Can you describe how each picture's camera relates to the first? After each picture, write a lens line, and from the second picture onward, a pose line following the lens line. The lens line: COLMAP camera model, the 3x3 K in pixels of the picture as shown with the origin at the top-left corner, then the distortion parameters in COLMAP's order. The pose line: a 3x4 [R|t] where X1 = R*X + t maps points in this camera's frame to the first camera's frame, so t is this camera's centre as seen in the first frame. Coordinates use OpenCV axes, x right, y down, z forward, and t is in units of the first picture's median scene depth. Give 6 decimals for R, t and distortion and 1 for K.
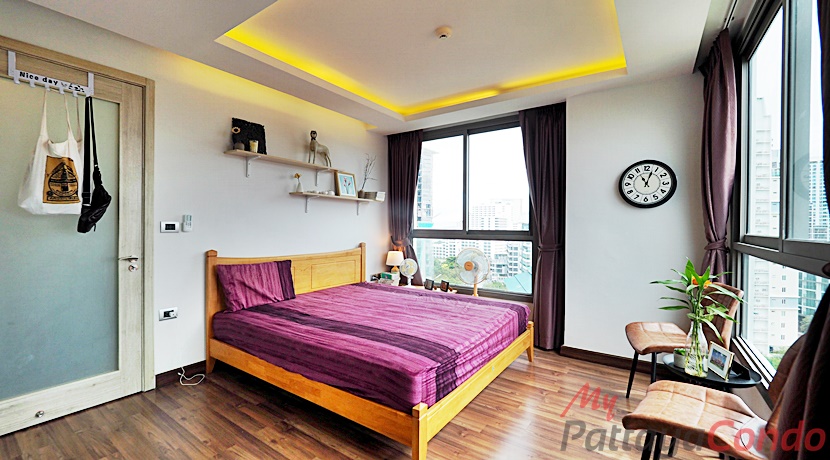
lens RADIAL K [[347.5, 0, 408.4], [0, 347.5, 228.9], [0, 0, 1]] dist [-0.009560, -0.001014]
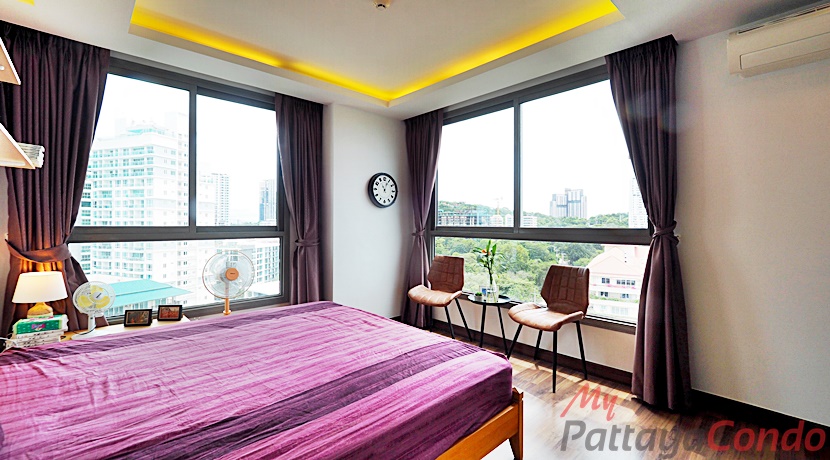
lens RADIAL K [[347.5, 0, 394.1], [0, 347.5, 223.5], [0, 0, 1]] dist [-0.009560, -0.001014]
pose [[0.229373, -0.005107, 0.973325, -0.619166], [0.005418, 0.999977, 0.003971, -0.004577], [-0.973323, 0.004362, 0.229396, 0.634842]]
